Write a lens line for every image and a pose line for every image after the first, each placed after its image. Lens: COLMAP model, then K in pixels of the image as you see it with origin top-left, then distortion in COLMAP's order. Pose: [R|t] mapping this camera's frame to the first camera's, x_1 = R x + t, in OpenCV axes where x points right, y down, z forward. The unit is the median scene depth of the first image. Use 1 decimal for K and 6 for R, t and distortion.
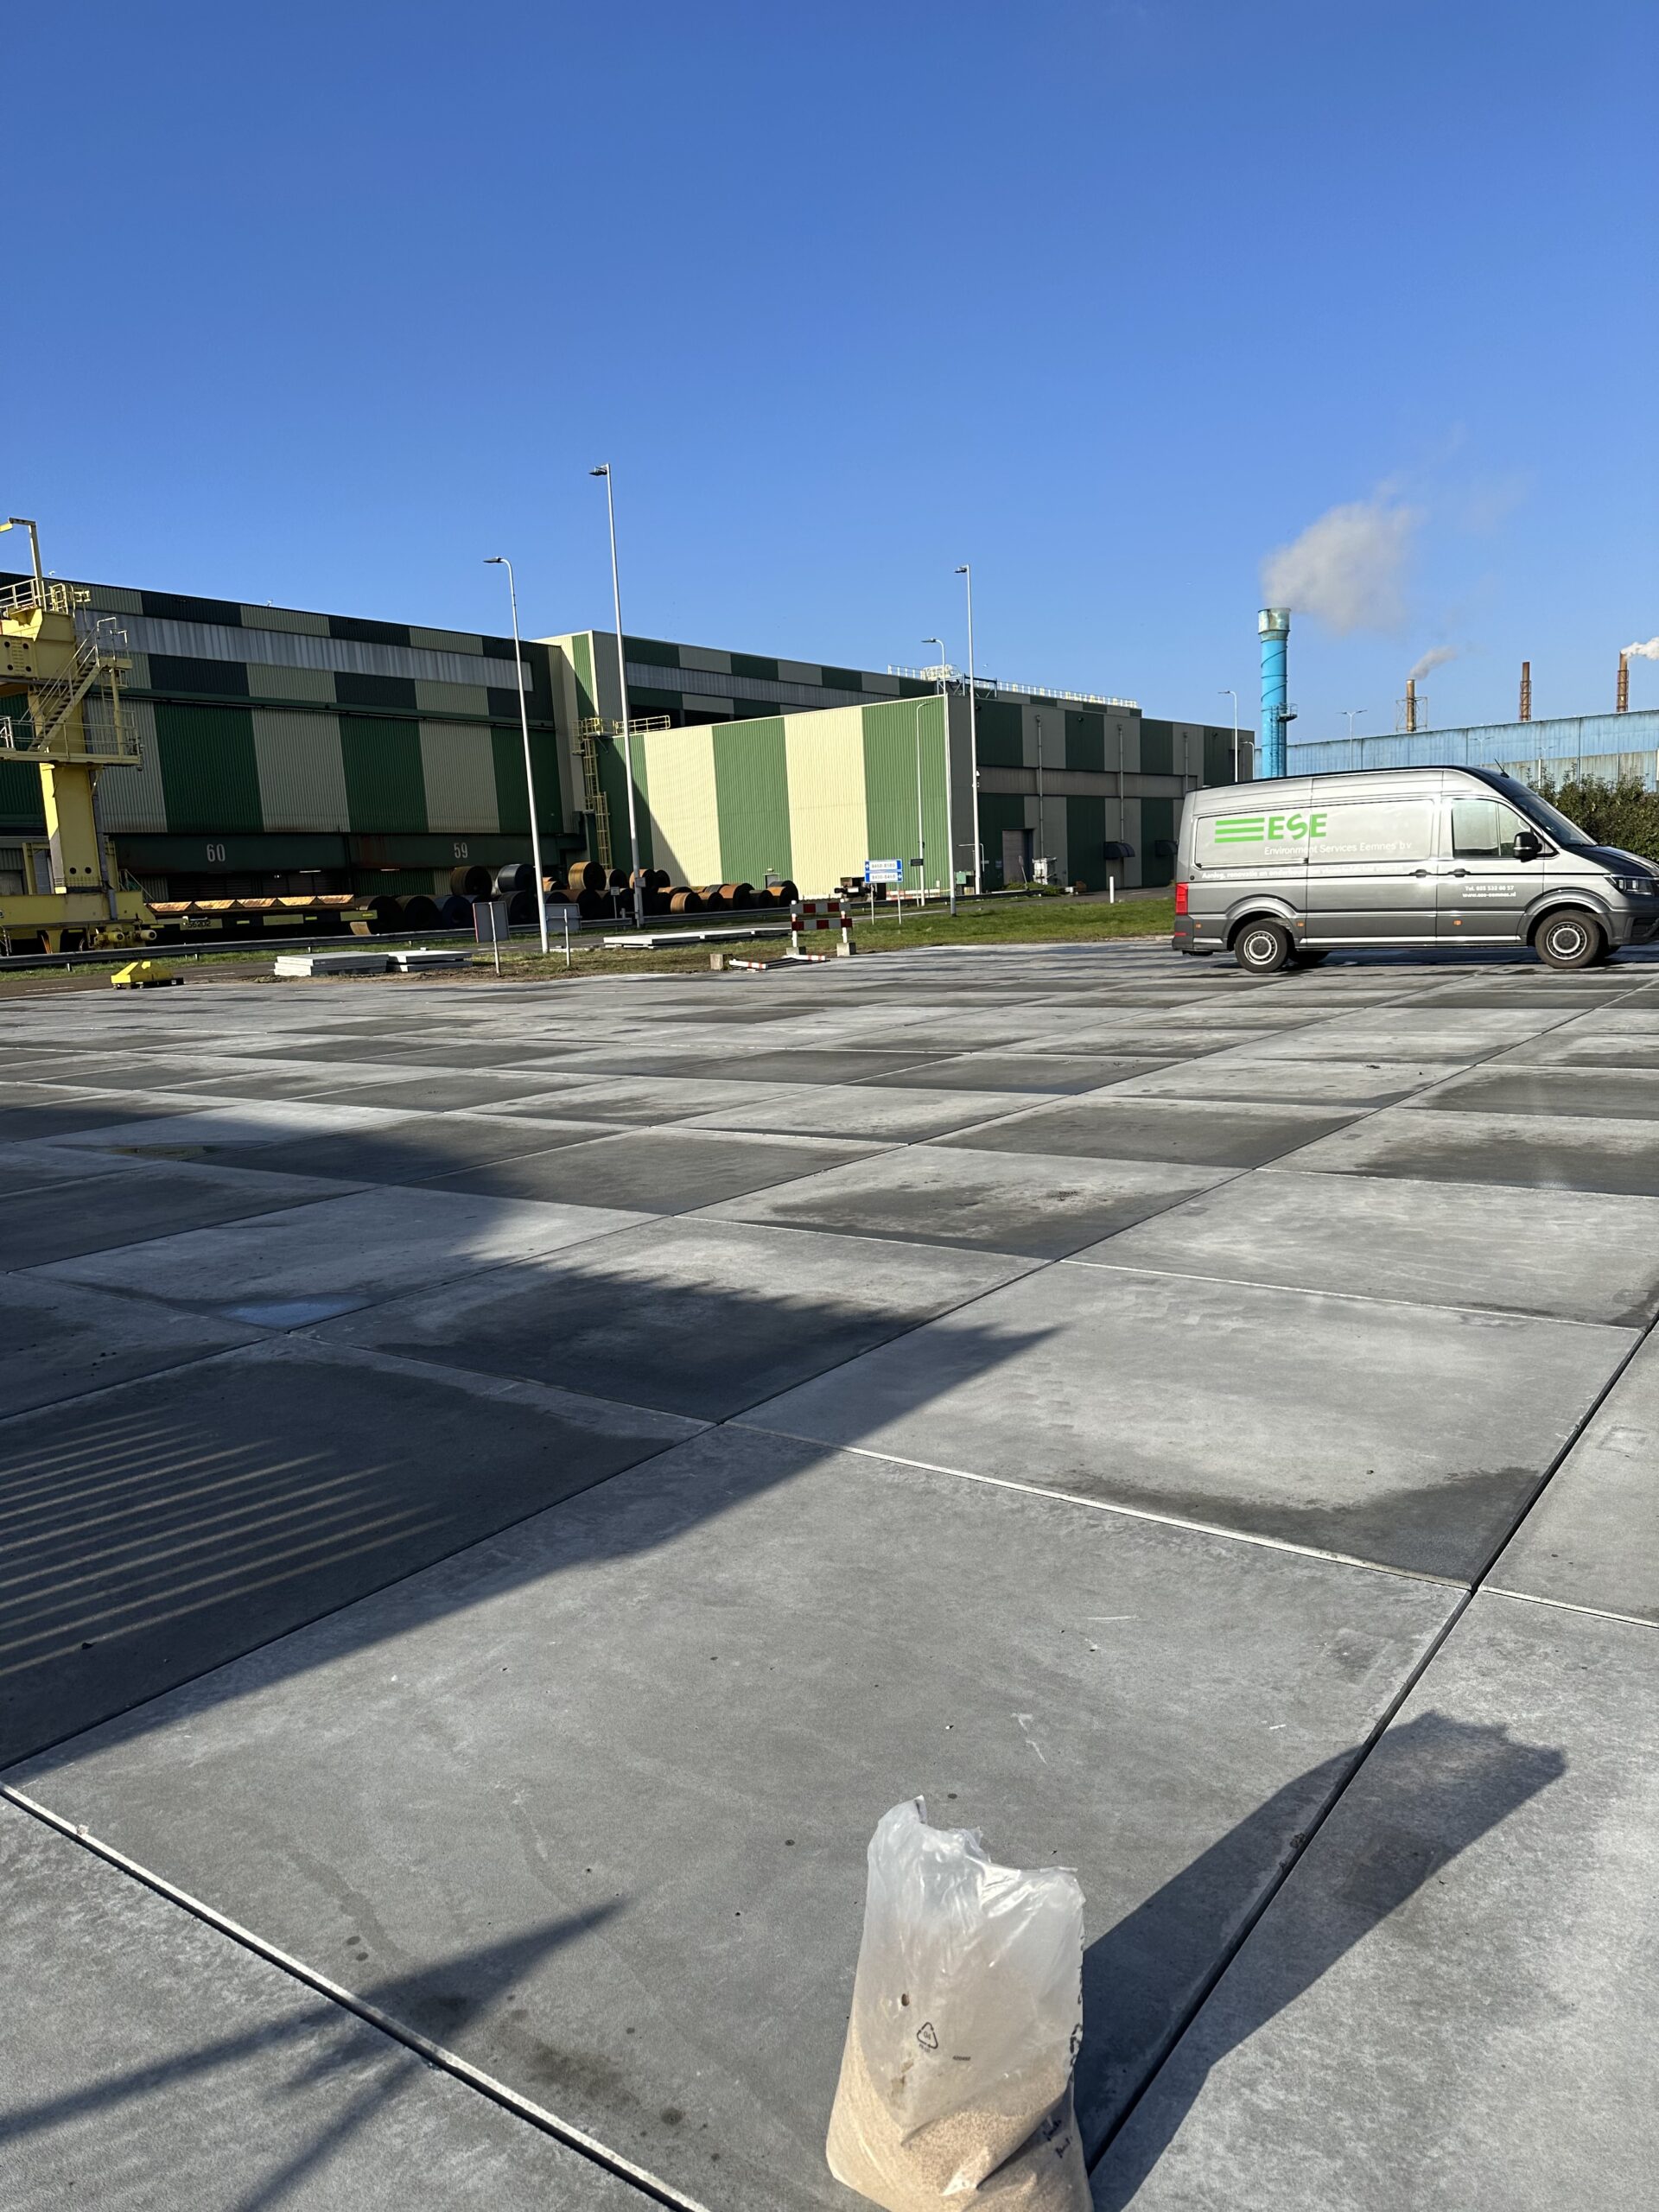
lens RADIAL K [[1558.4, 0, 835.0], [0, 1558.4, 1065.7], [0, 0, 1]] dist [0.244883, -0.445434]
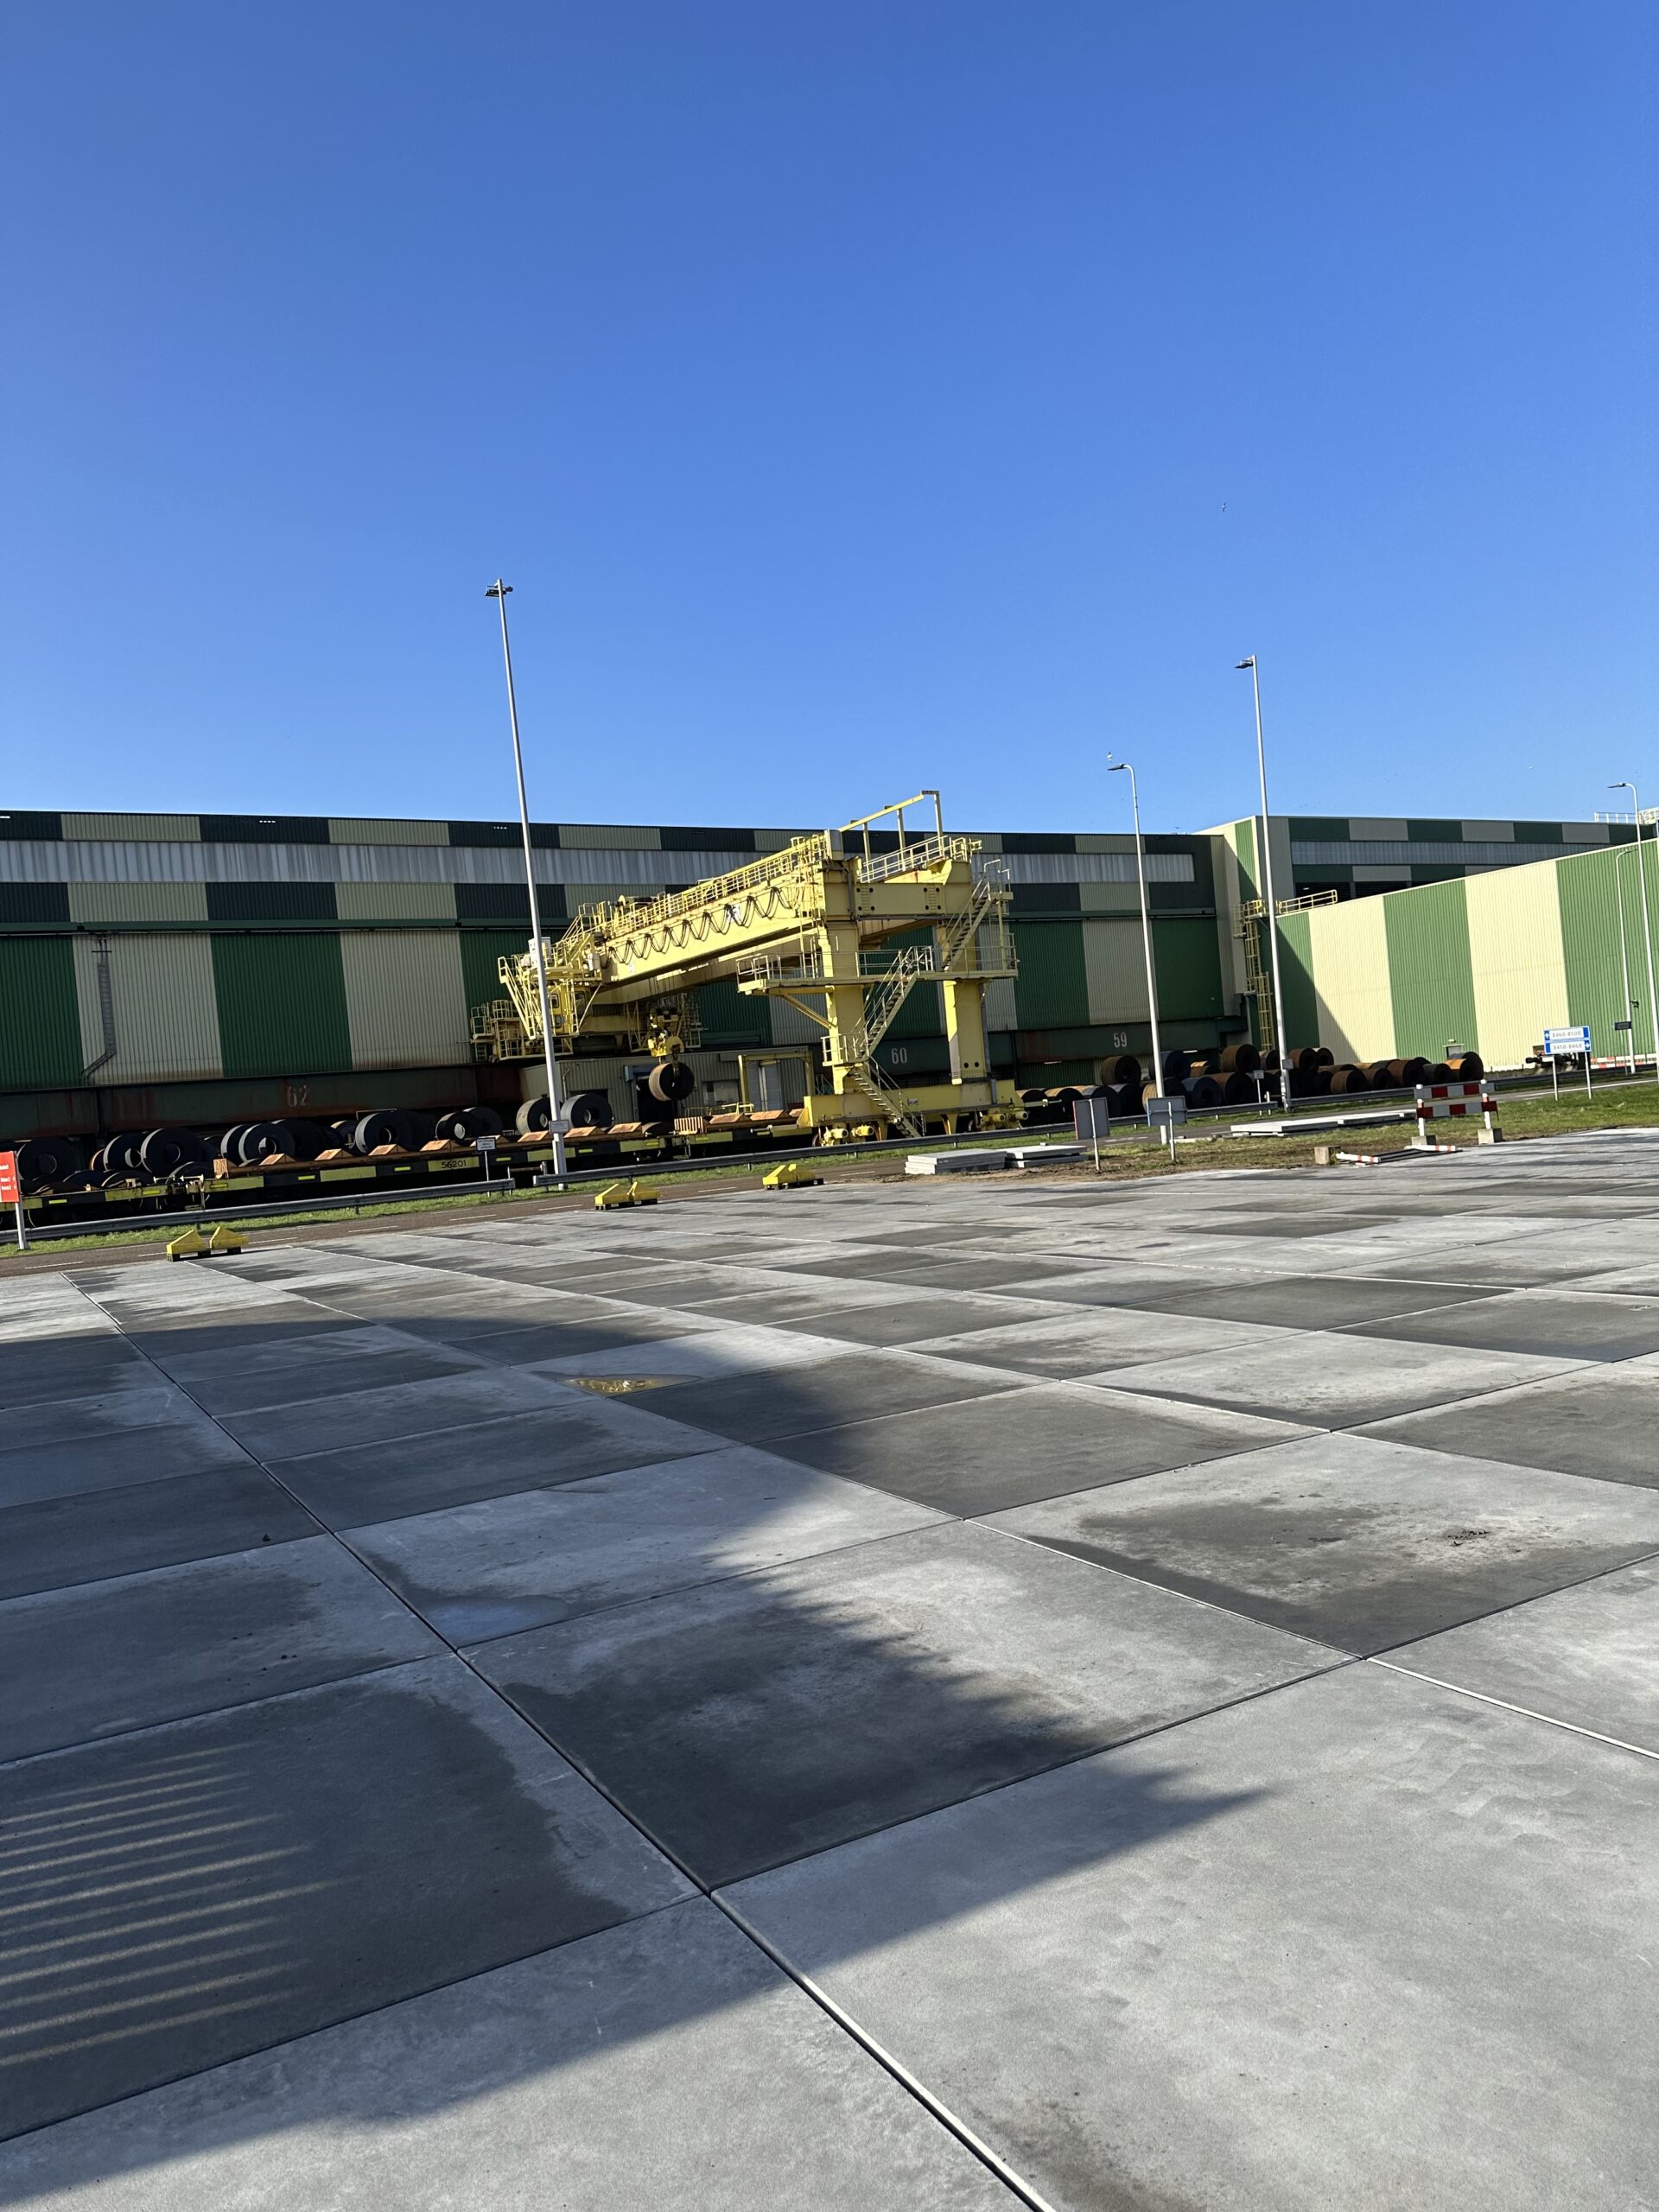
lens RADIAL K [[1546.6, 0, 829.5], [0, 1546.6, 1106.0], [0, 0, 1]] dist [0.107342, -0.143995]
pose [[0.908452, -0.030238, -0.416893, 0.127756], [-0.007017, 0.996136, -0.087542, -0.036290], [0.417930, 0.082453, 0.904730, 0.121896]]
